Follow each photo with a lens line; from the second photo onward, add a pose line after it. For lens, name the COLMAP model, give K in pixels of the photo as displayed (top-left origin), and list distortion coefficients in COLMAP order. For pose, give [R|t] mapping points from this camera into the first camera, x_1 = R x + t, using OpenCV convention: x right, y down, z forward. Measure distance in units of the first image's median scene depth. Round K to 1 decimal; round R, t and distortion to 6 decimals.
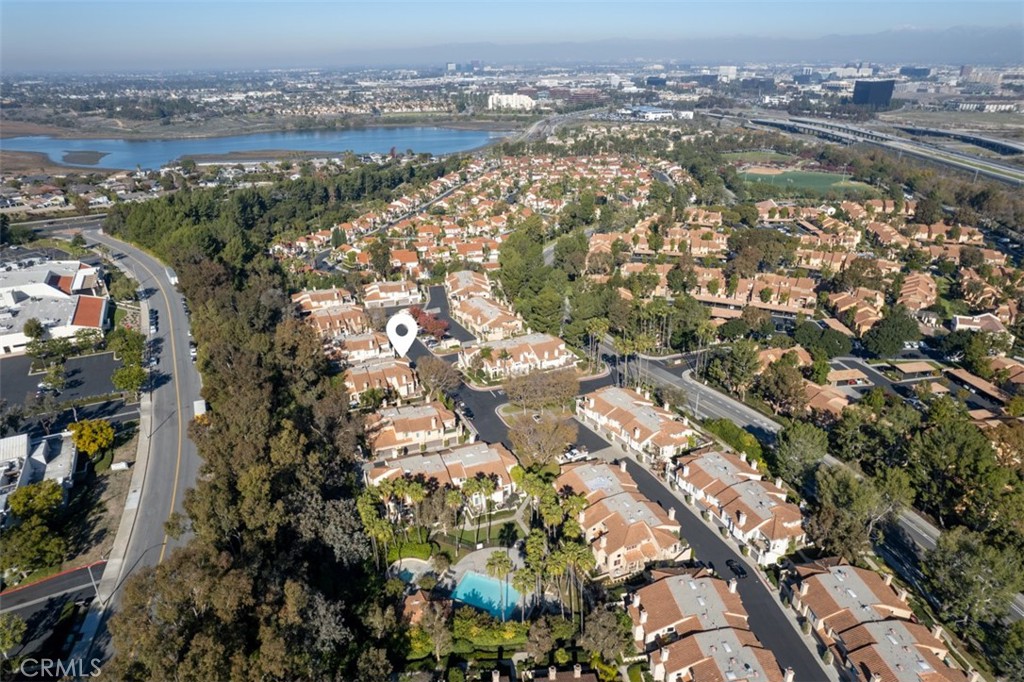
lens RADIAL K [[658.7, 0, 512.0], [0, 658.7, 341.0], [0, 0, 1]] dist [-0.083898, 0.075238]
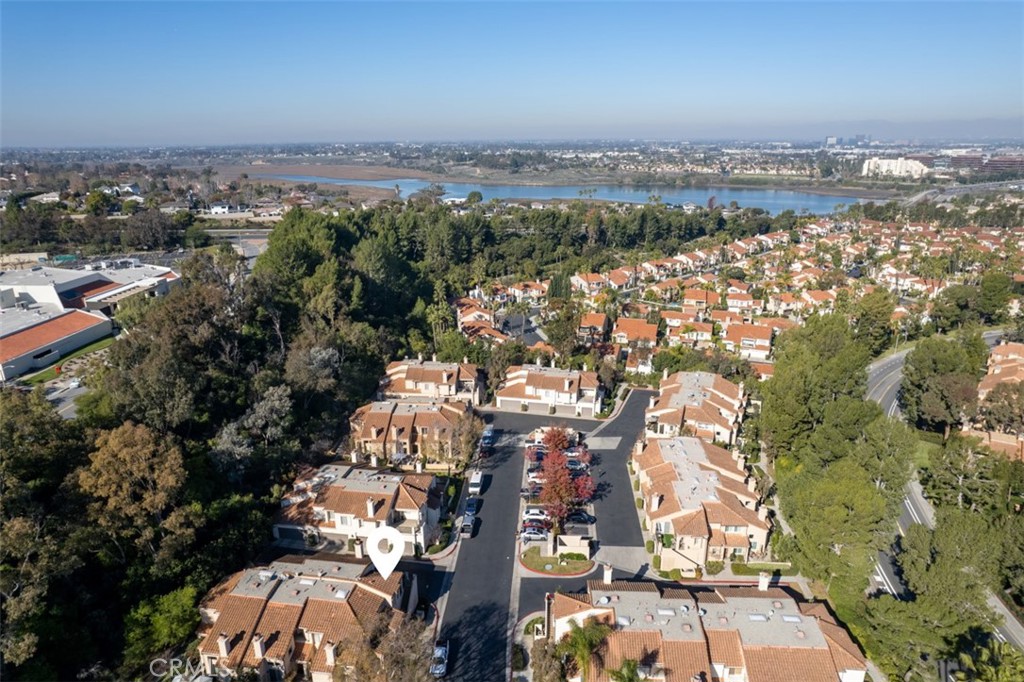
lens RADIAL K [[658.7, 0, 512.0], [0, 658.7, 341.0], [0, 0, 1]] dist [-0.083898, 0.075238]
pose [[0.861972, 0.154283, -0.482910, 0.027003], [-0.203283, 0.977819, -0.050451, -0.045330], [0.464415, 0.141655, 0.874216, 0.289198]]
